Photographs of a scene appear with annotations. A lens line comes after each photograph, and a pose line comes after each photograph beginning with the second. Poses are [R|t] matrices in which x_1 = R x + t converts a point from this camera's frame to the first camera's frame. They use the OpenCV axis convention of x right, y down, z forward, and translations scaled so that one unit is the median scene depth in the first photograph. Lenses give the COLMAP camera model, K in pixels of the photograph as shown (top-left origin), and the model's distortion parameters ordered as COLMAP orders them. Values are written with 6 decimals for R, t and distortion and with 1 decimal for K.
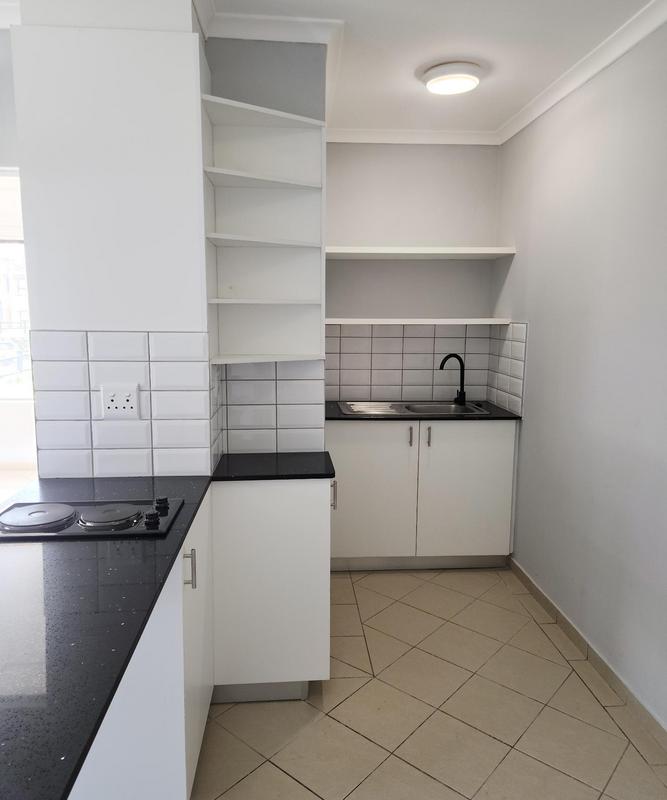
lens RADIAL K [[598.0, 0, 339.4], [0, 598.0, 399.2], [0, 0, 1]] dist [0.086385, -0.098246]
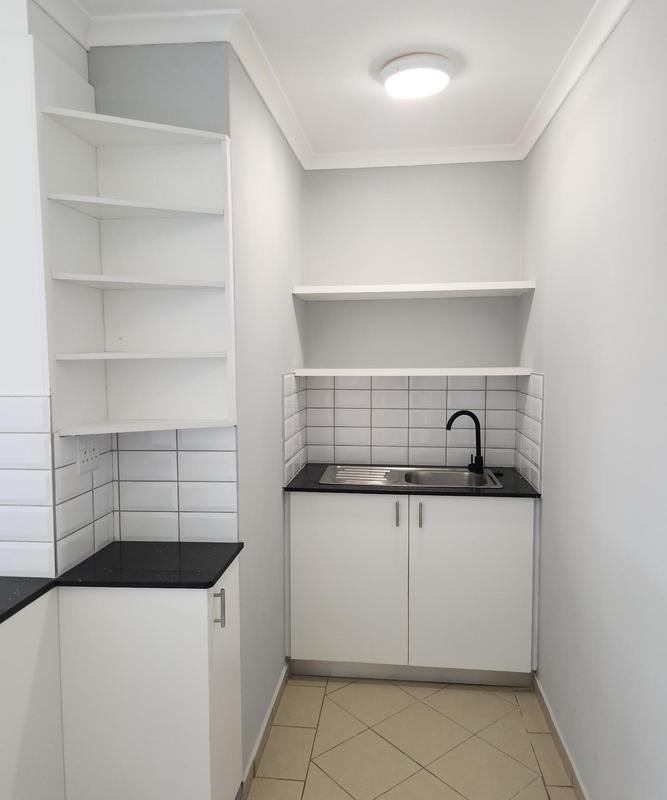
lens RADIAL K [[598.0, 0, 339.4], [0, 598.0, 399.2], [0, 0, 1]] dist [0.086385, -0.098246]
pose [[0.983033, 0.004427, -0.183376, 0.190276], [-0.016432, 0.997815, -0.064000, -0.039466], [0.182692, 0.065928, 0.980957, 0.179435]]
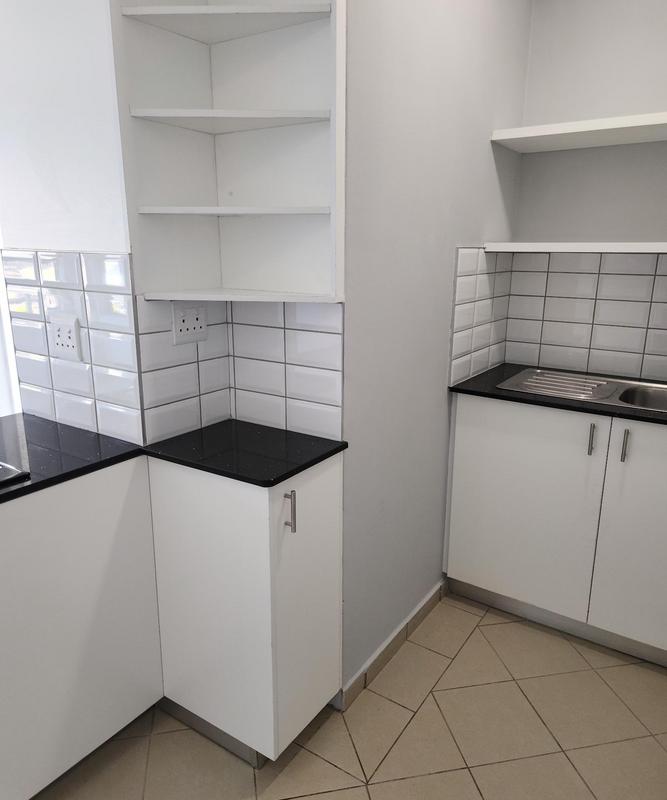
lens RADIAL K [[598.0, 0, 339.4], [0, 598.0, 399.2], [0, 0, 1]] dist [0.086385, -0.098246]
pose [[0.786027, 0.156948, -0.597938, 0.279891], [-0.092908, 0.986241, 0.136737, -0.038957], [0.611171, -0.051925, 0.789793, 0.356497]]
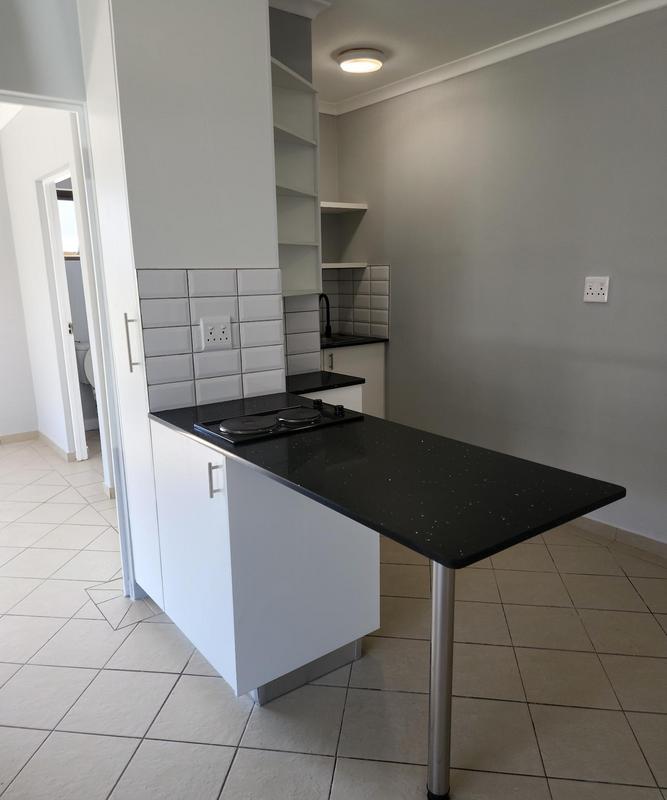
lens RADIAL K [[598.0, 0, 339.4], [0, 598.0, 399.2], [0, 0, 1]] dist [0.086385, -0.098246]
pose [[0.841260, -0.135718, 0.523318, -0.482885], [0.102661, 0.990468, 0.091836, 0.028259], [-0.530793, -0.023534, 0.847175, -0.037463]]
